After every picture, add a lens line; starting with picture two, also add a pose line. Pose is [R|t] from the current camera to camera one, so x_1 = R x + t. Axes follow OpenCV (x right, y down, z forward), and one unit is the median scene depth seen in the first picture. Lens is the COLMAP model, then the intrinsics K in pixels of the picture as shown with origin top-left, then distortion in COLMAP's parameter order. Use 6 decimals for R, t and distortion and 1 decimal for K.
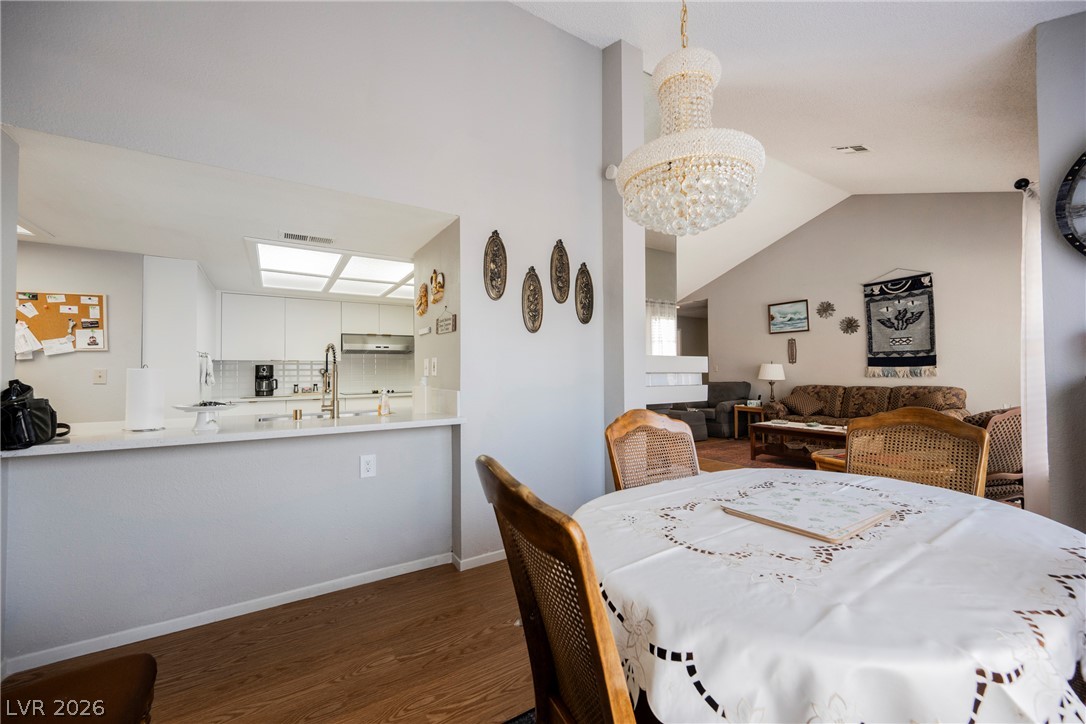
lens RADIAL K [[425.8, 0, 559.0], [0, 425.8, 362.0], [0, 0, 1]] dist [-0.002653, 0.000465]
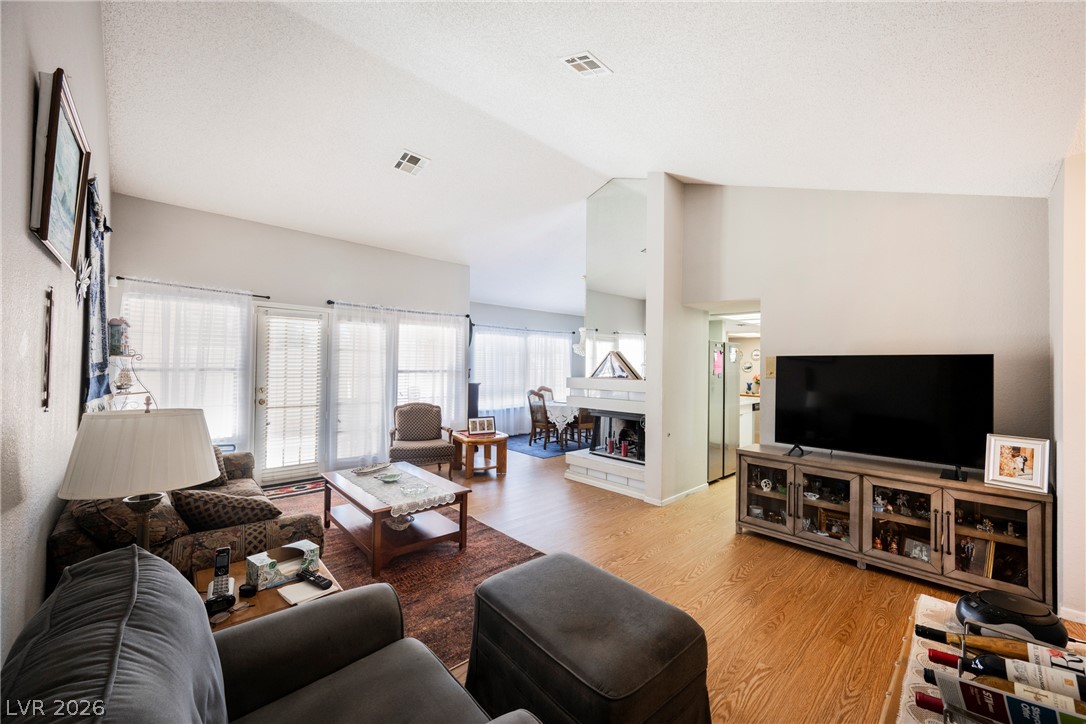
lens RADIAL K [[425.8, 0, 541.1], [0, 425.8, 365.0], [0, 0, 1]] dist [-0.002653, 0.000465]
pose [[-0.985101, -0.005710, -0.171883, 0.421245], [-0.002283, 0.999795, -0.020130, -0.016390], [0.171963, -0.019437, -0.984912, 1.494390]]
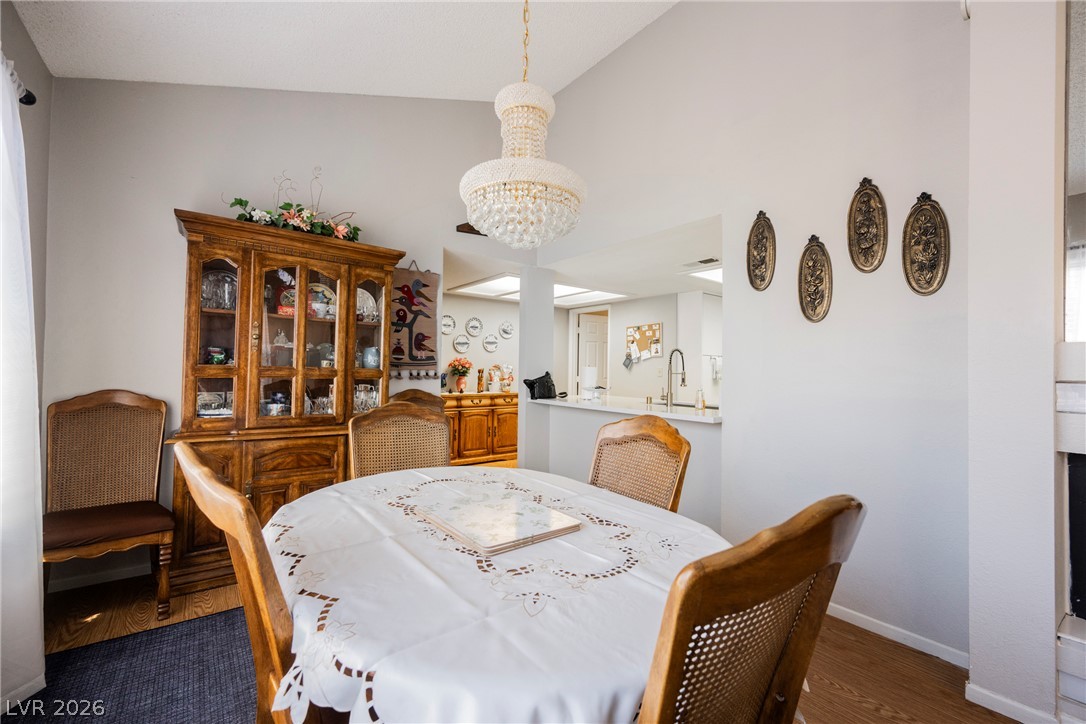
lens RADIAL K [[453.6, 0, 547.1], [0, 453.6, 367.8], [0, 0, 1]] dist [-0.008150, -0.001751]
pose [[0.077728, 0.005116, -0.996961, 0.337466], [0.009595, 0.999937, 0.005879, 0.001599], [0.996928, -0.010023, 0.077674, 0.218720]]
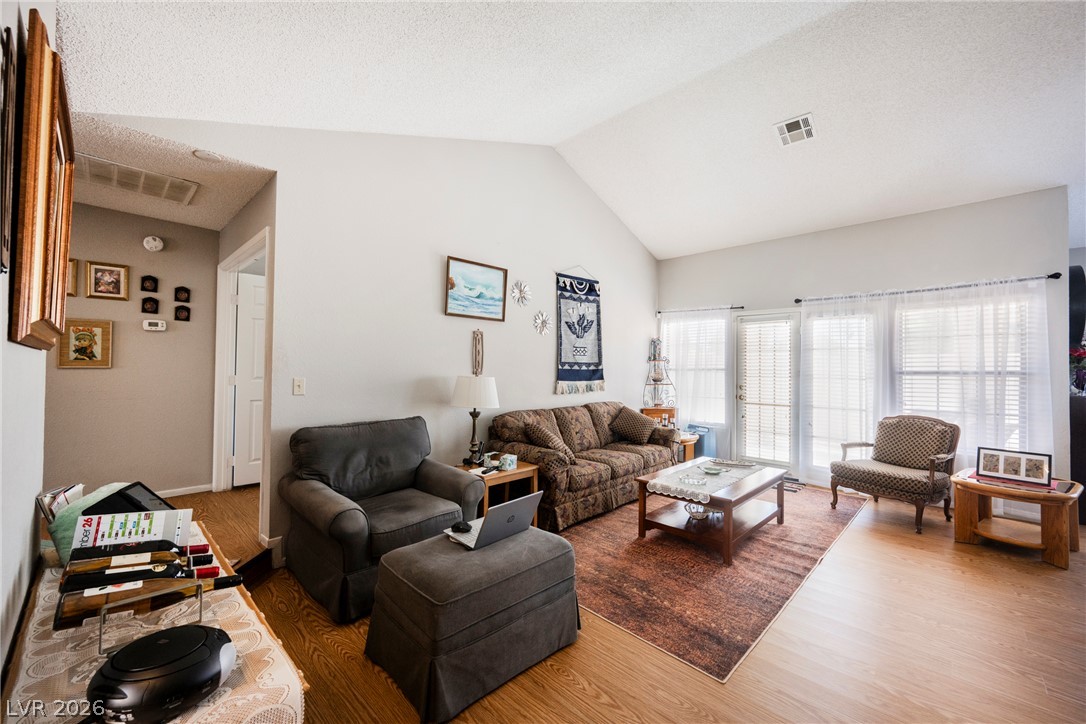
lens RADIAL K [[425.8, 0, 543.9], [0, 425.8, 362.8], [0, 0, 1]] dist [-0.002653, 0.000465]
pose [[-0.218153, 0.019467, 0.975720, -0.014892], [-0.029051, 0.999228, -0.026432, -0.000697], [-0.975482, -0.034112, -0.217419, 1.243249]]
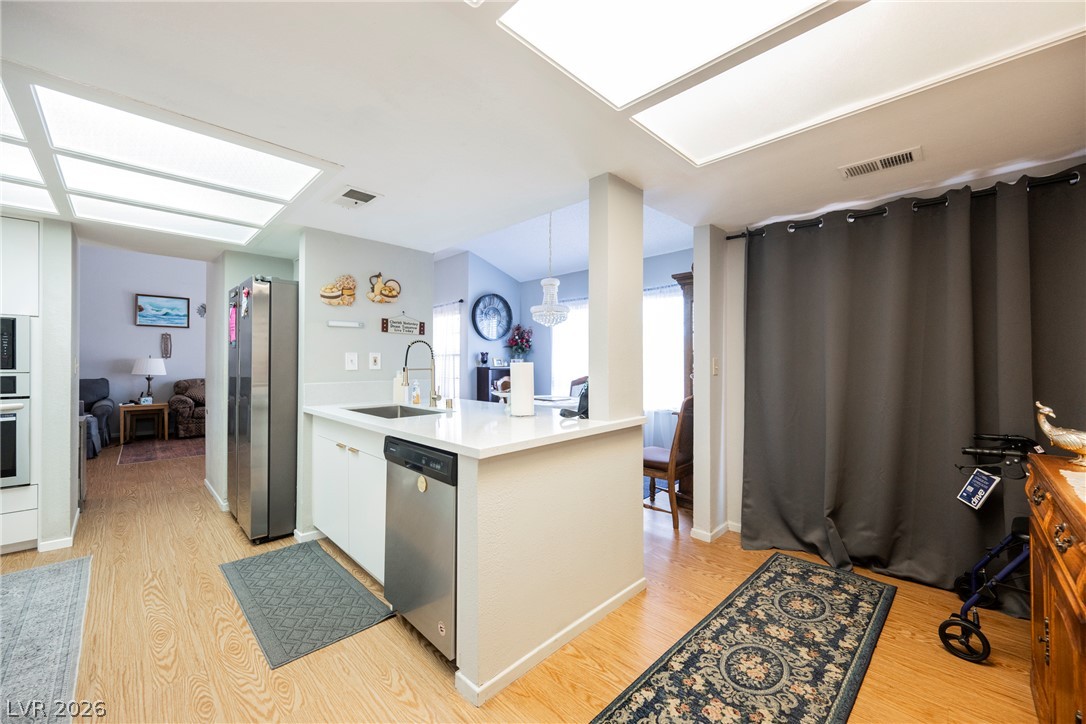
lens RADIAL K [[425.8, 0, 544.8], [0, 425.8, 362.5], [0, 0, 1]] dist [-0.002653, 0.000465]
pose [[-0.203114, 0.009462, 0.979109, -0.725995], [-0.019894, 0.999707, -0.013788, 0.010997], [-0.978953, -0.022279, -0.202867, 0.400669]]
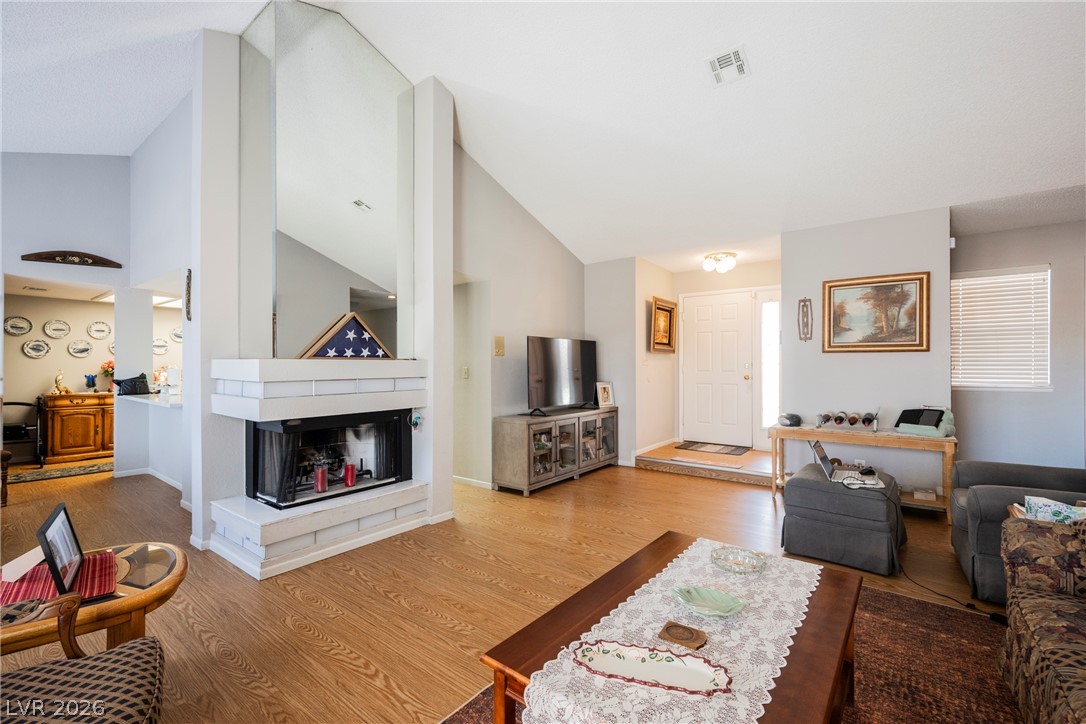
lens RADIAL K [[453.6, 0, 550.0], [0, 453.6, 365.1], [0, 0, 1]] dist [-0.008150, -0.001751]
pose [[0.340835, 0.006261, -0.940102, 0.715755], [0.015881, 0.999797, 0.012416, -0.001907], [0.939989, -0.019161, 0.340666, 0.717759]]
